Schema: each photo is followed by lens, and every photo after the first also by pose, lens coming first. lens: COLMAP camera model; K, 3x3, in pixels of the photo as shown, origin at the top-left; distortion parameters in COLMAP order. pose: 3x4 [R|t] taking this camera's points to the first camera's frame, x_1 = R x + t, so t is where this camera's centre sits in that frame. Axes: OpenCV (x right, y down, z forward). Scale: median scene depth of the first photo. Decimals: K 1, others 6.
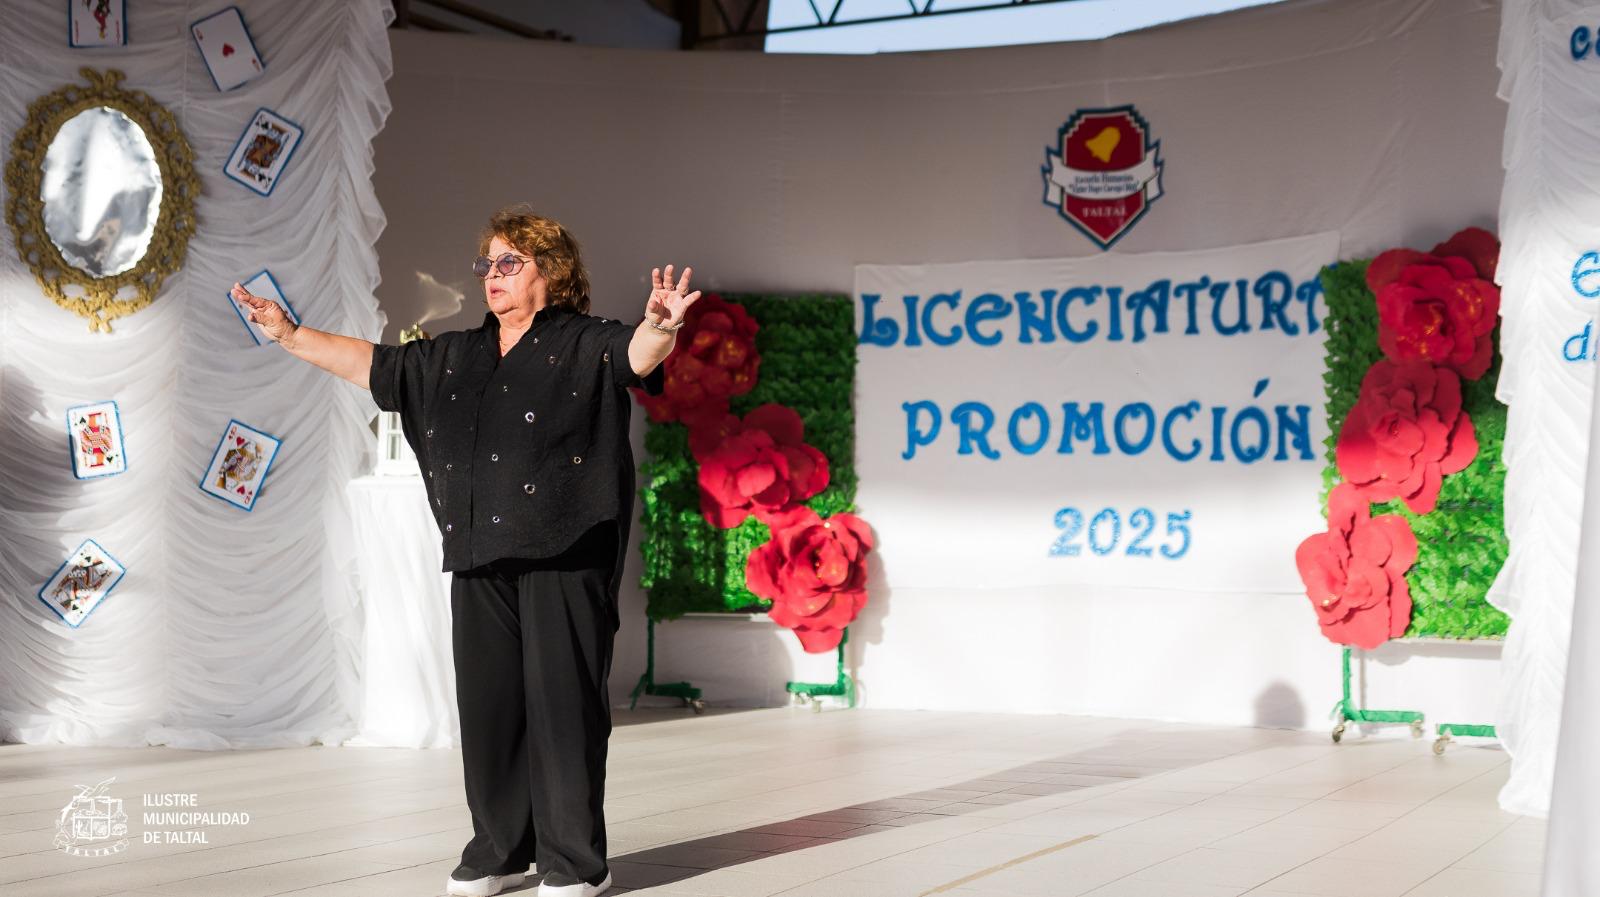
lens RADIAL K [[2255.5, 0, 801.7], [0, 2255.5, 452.4], [0, 0, 1]] dist [0.016078, 0.000000]
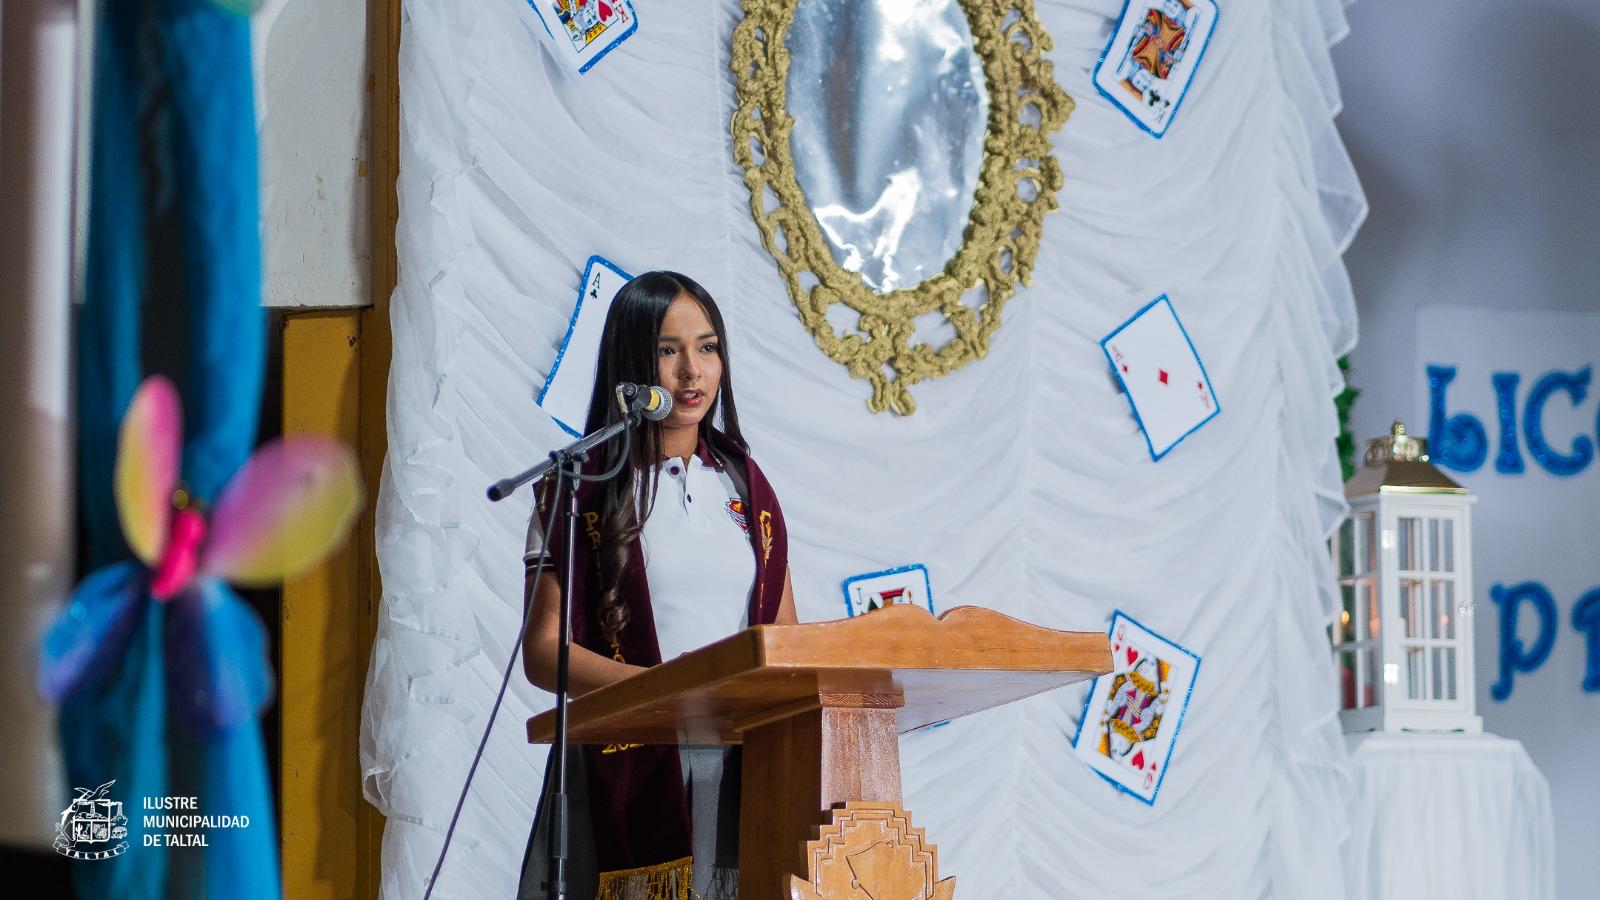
lens RADIAL K [[5704.0, 0, 799.0], [0, 5704.0, 450.2], [0, 0, 1]] dist [-0.036109, 0.000000]
pose [[0.803414, 0.032907, 0.594511, -0.863038], [-0.010329, 0.999092, -0.041343, 0.001656], [-0.595331, 0.027075, 0.803024, 0.075300]]
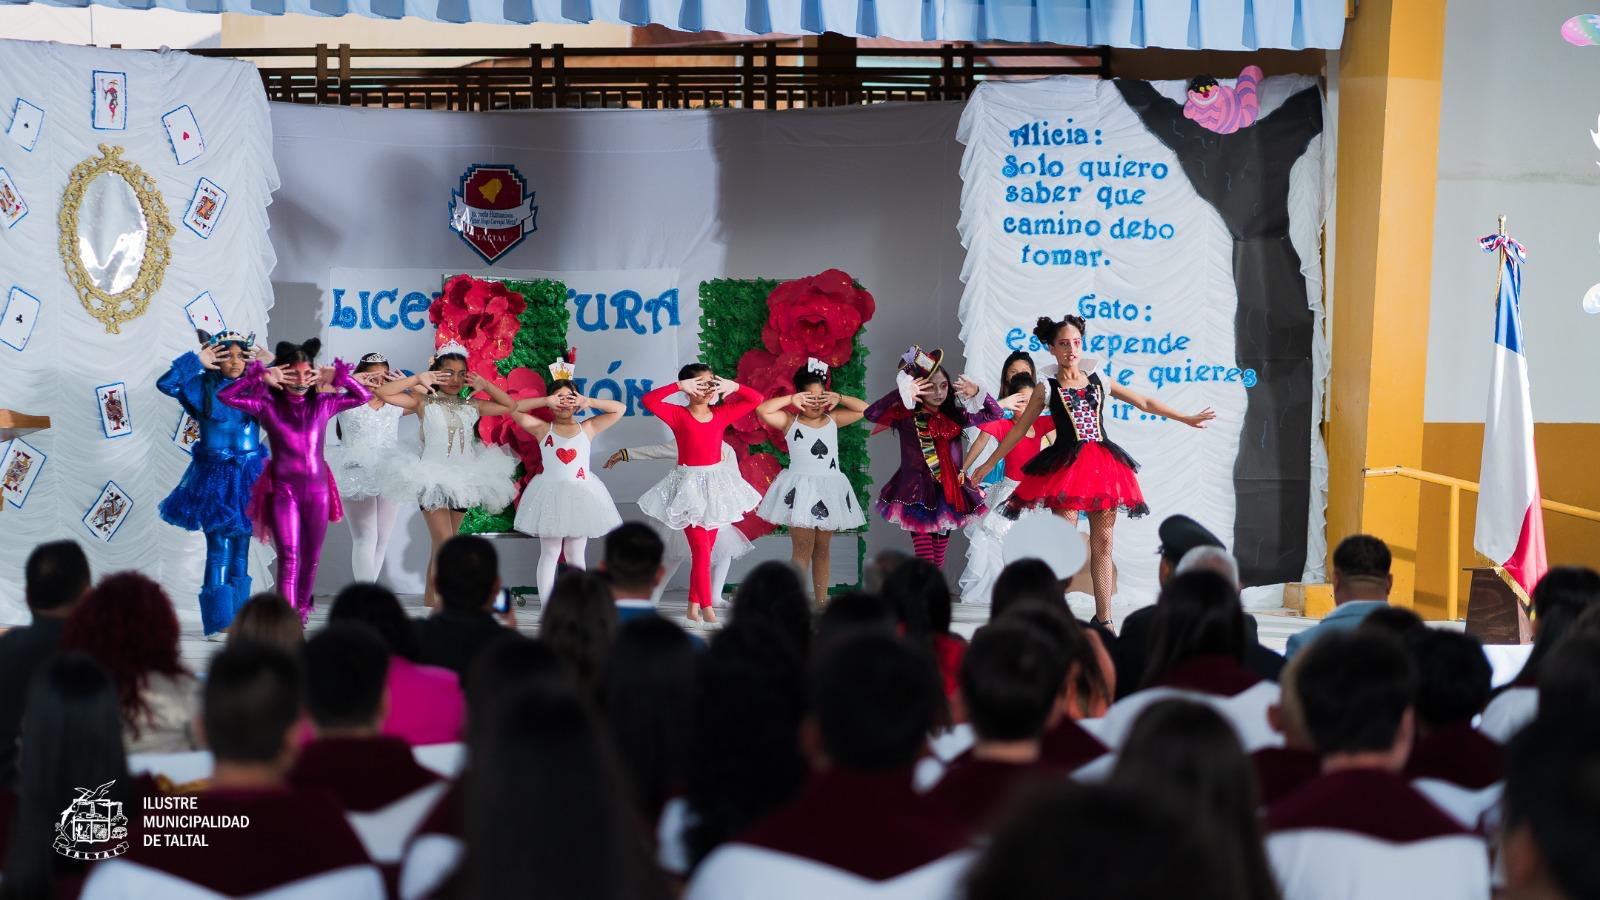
lens RADIAL K [[3772.5, 0, 867.8], [0, 3772.5, 406.7], [0, 0, 1]] dist [-0.015687, 0.000000]
pose [[0.686560, -0.002788, 0.727068, -1.448819], [-0.020023, 0.999541, 0.022740, -0.060104], [-0.726798, -0.030171, 0.686189, -0.814724]]
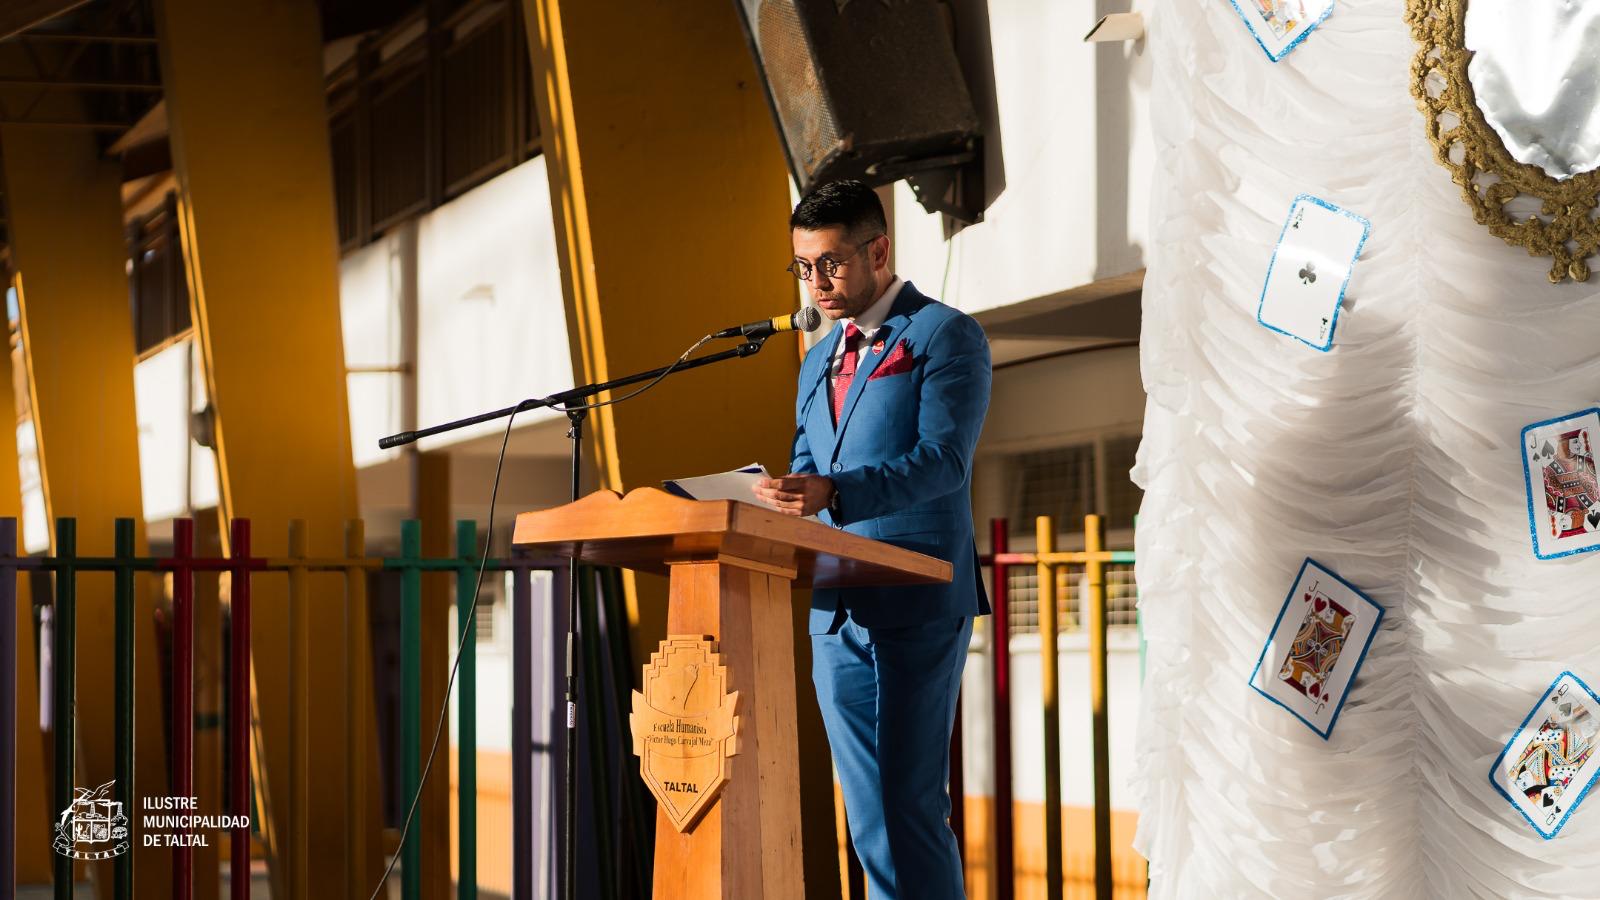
lens RADIAL K [[3772.5, 0, 798.7], [0, 3772.5, 439.1], [0, 0, 1]] dist [-0.015687, 0.000000]
pose [[0.724964, -0.054403, -0.686635, 0.140275], [0.042449, 0.998510, -0.034295, 0.005634], [0.687477, -0.004285, 0.726193, 0.198252]]
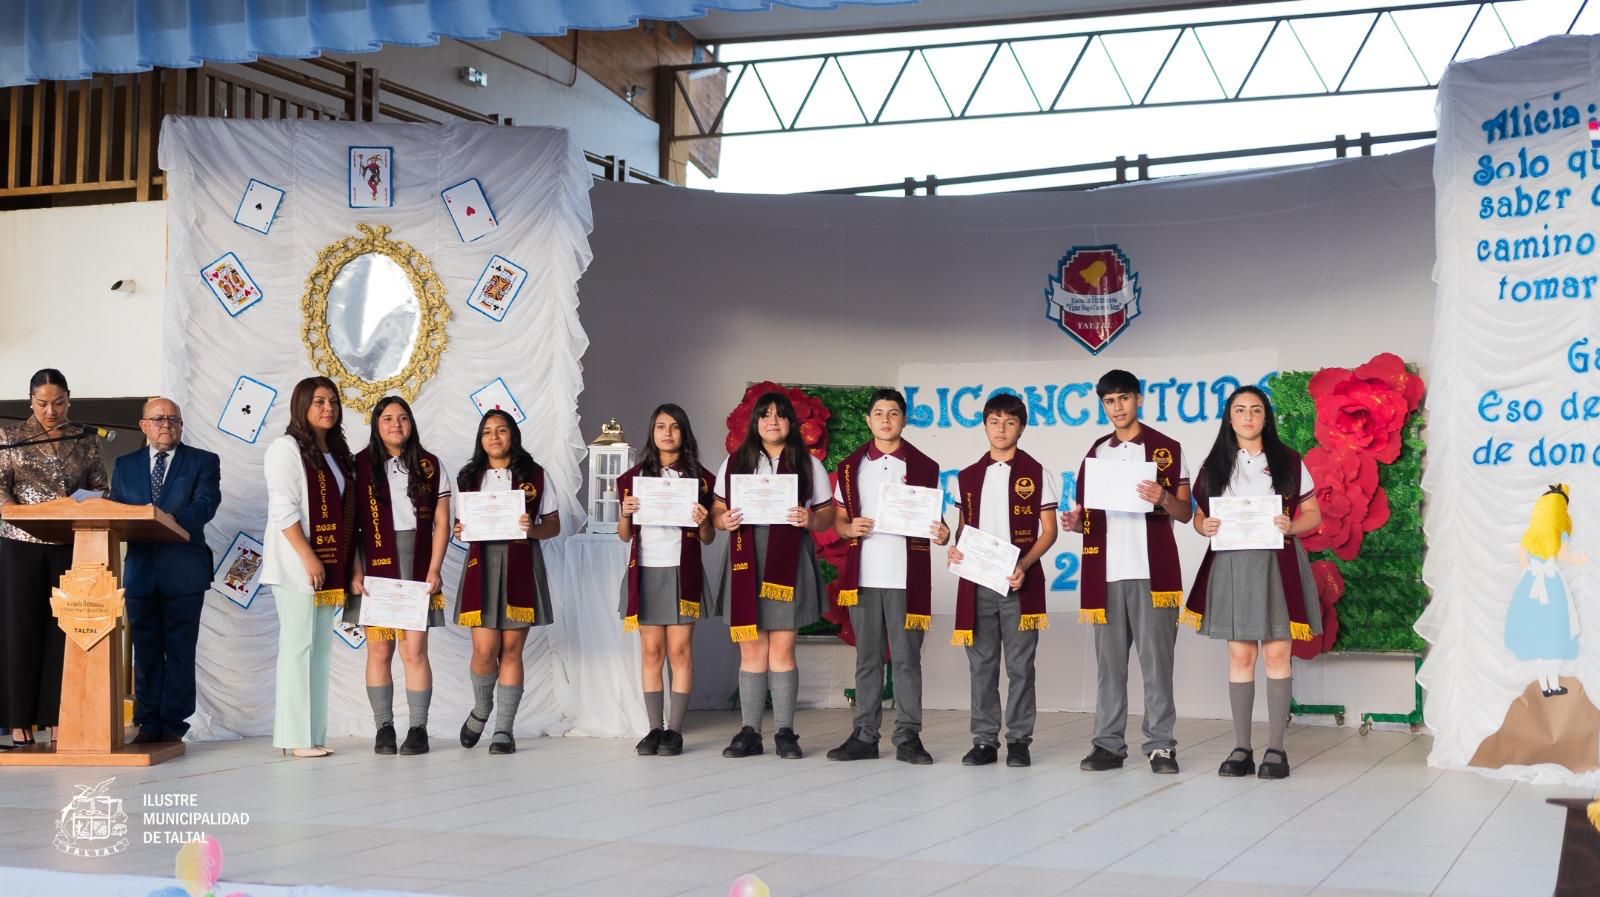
lens RADIAL K [[2255.5, 0, 804.2], [0, 2255.5, 463.4], [0, 0, 1]] dist [0.016078, 0.000000]
pose [[0.995578, 0.002454, 0.093912, -0.157177], [-0.002287, 0.999996, -0.001889, -0.024269], [-0.093916, 0.001666, 0.995579, -0.286872]]
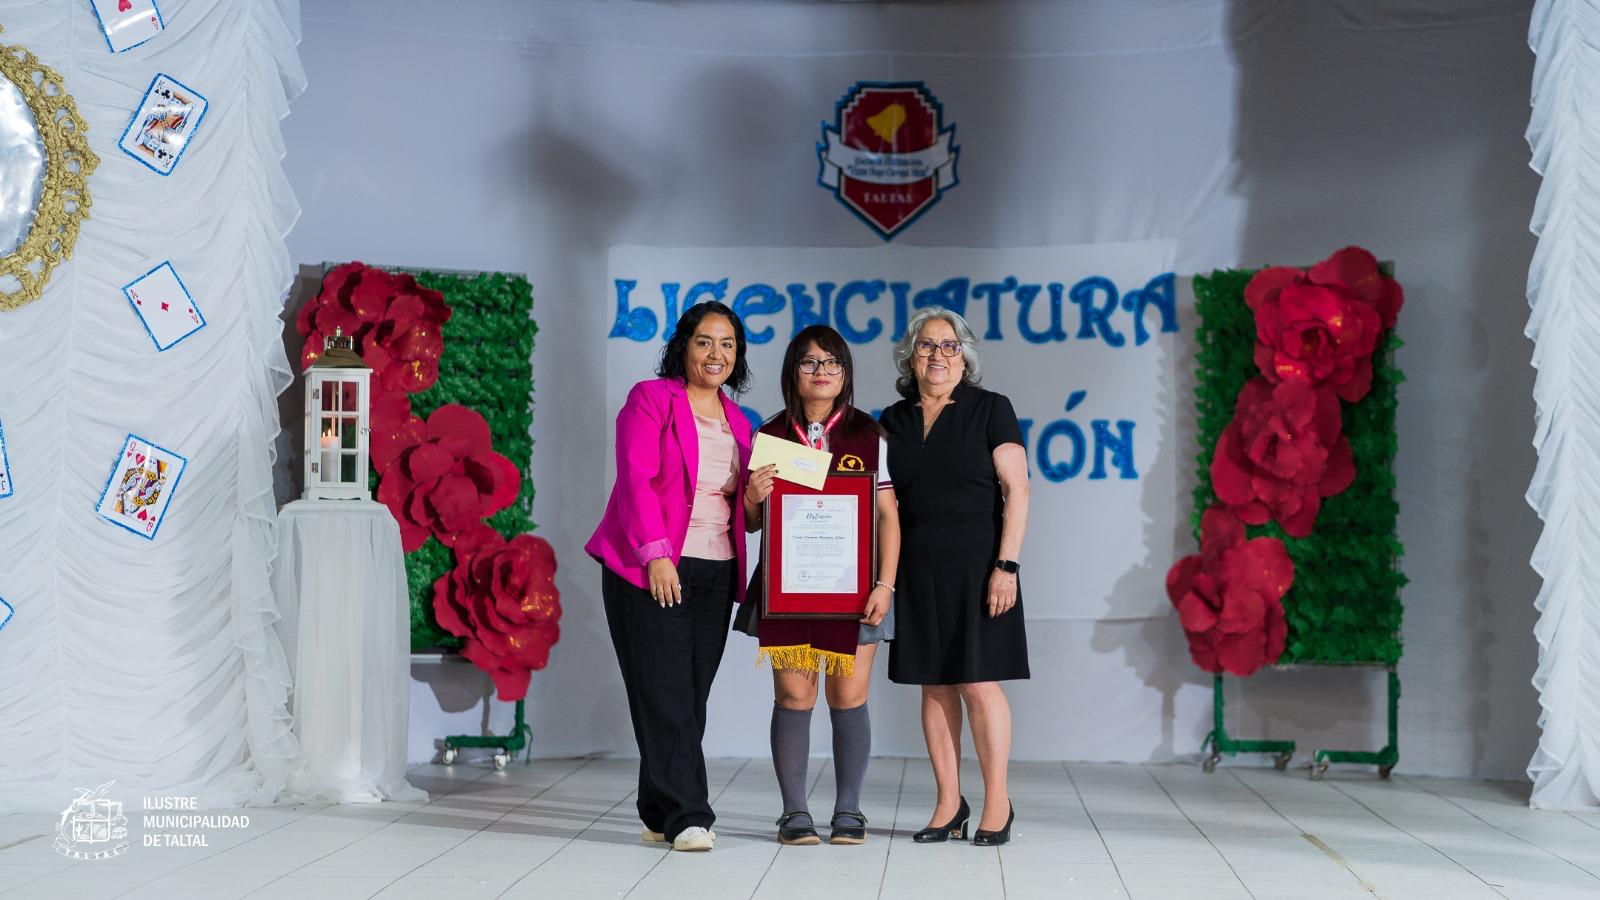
lens RADIAL K [[3772.5, 0, 800.5], [0, 3772.5, 459.4], [0, 0, 1]] dist [-0.015687, 0.000000]
pose [[0.908971, 0.005058, 0.416828, -0.530466], [-0.012943, 0.999787, 0.016094, -0.026735], [-0.416658, -0.020024, 0.908843, -0.357884]]
